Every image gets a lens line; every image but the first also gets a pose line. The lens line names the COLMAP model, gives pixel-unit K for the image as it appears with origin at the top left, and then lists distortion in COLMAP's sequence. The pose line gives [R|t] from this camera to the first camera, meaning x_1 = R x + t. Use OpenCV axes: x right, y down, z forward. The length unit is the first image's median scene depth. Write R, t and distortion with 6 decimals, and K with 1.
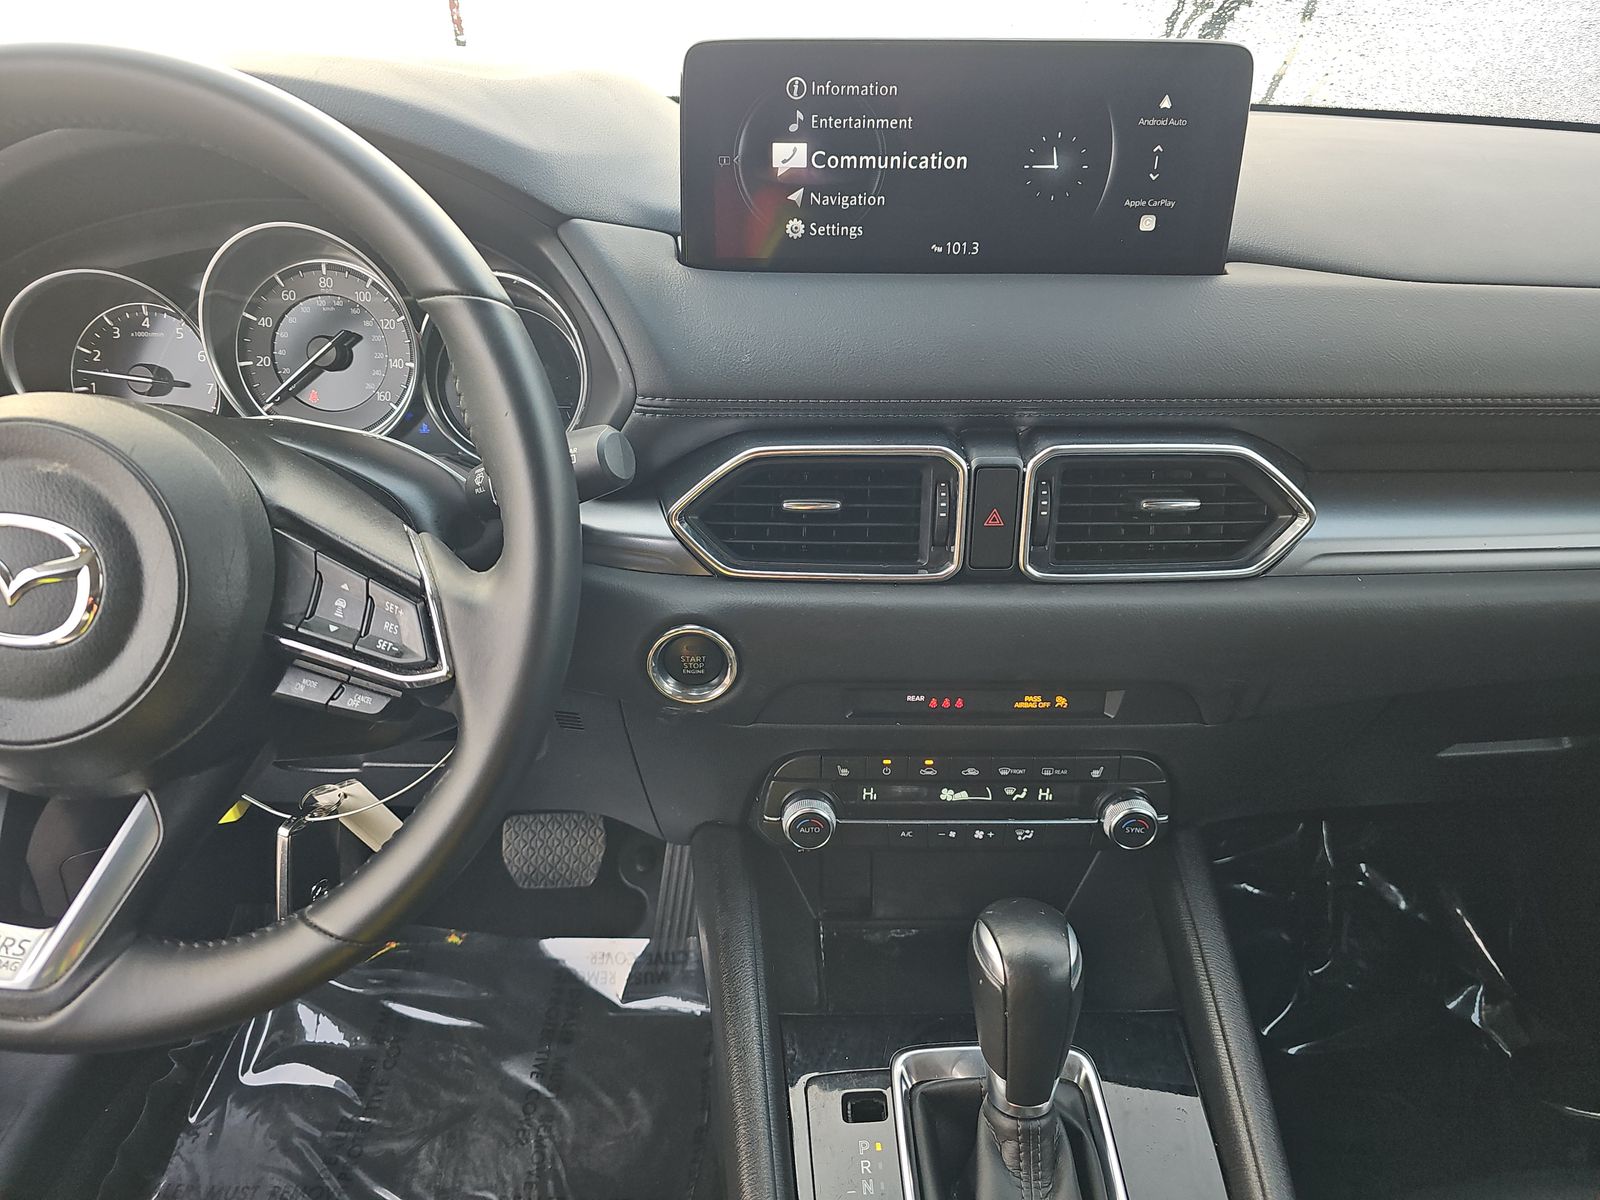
lens RADIAL K [[1049.2, 0, 800.0], [0, 1049.2, 600.0], [0, 0, 1]] dist [0.050718, -0.035647]
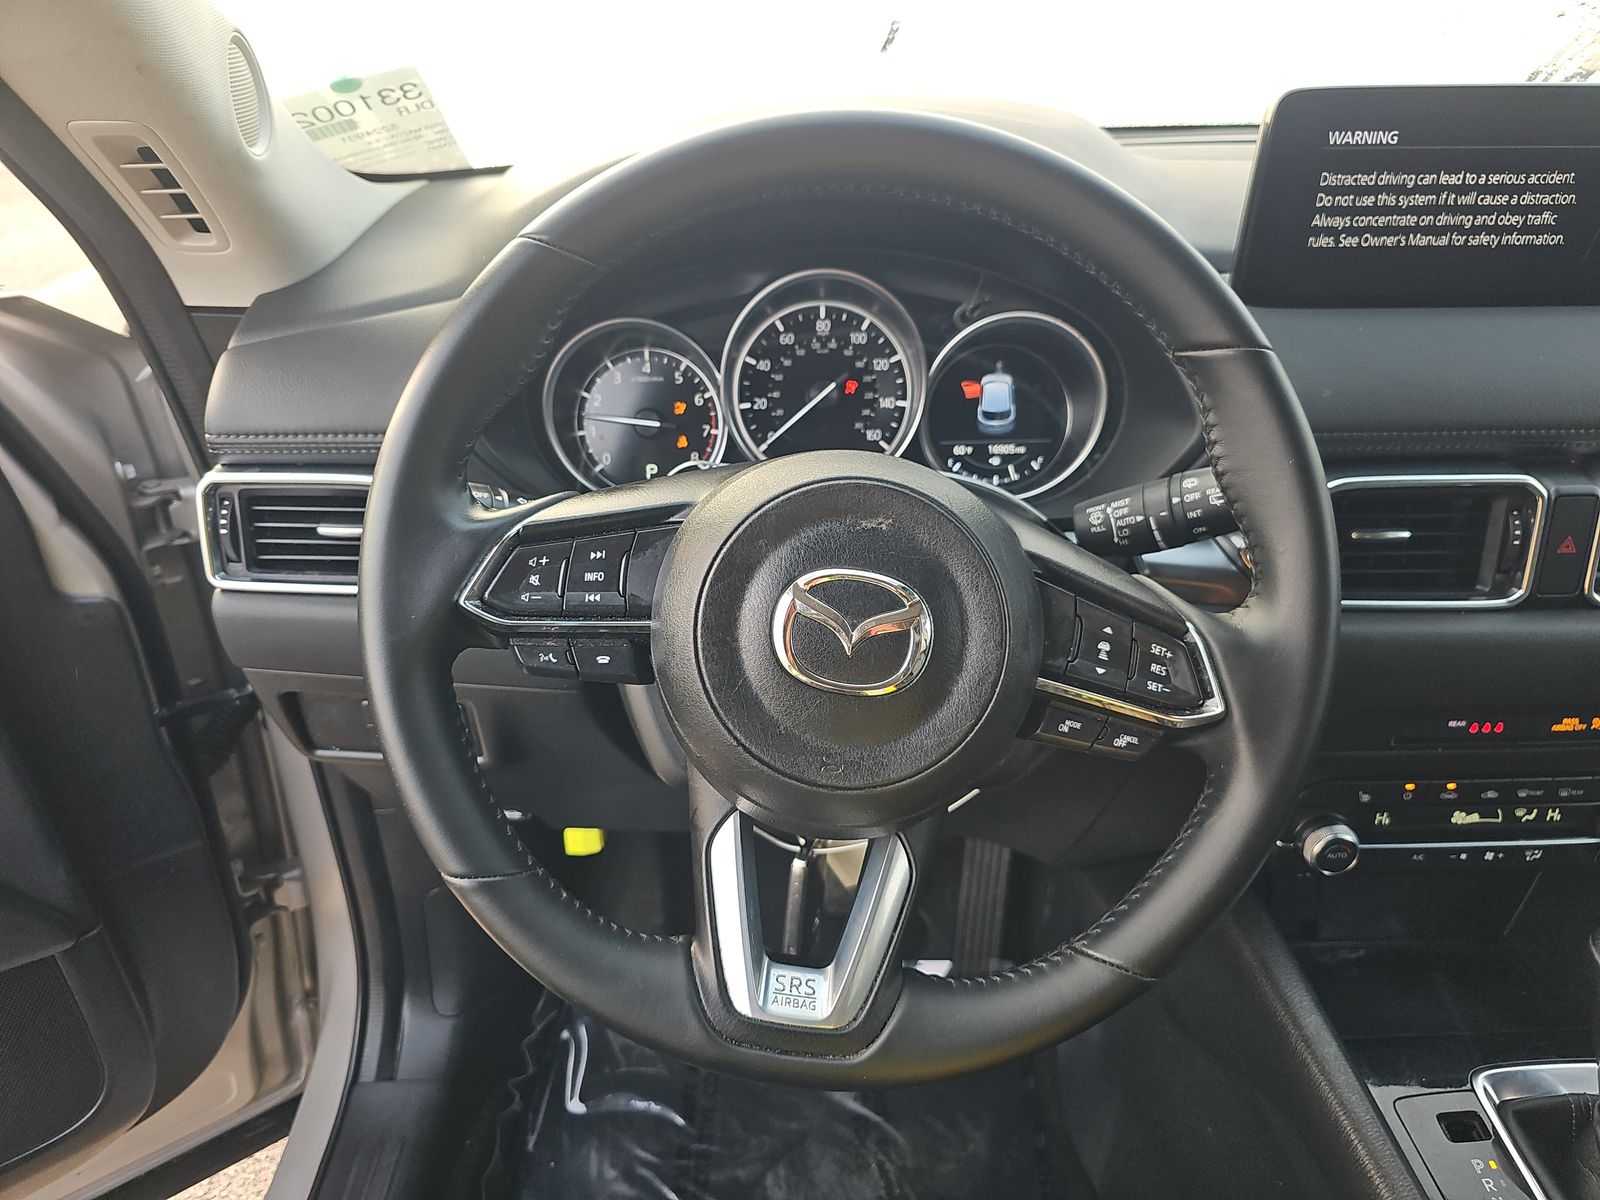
lens RADIAL K [[1061.7, 0, 800.0], [0, 1061.7, 600.0], [0, 0, 1]] dist [0.041093, -0.040073]
pose [[0.999739, -0.018926, 0.012827, -0.499626], [0.019041, 0.999779, -0.008933, -0.026112], [-0.012655, 0.009175, 0.999878, -0.022153]]
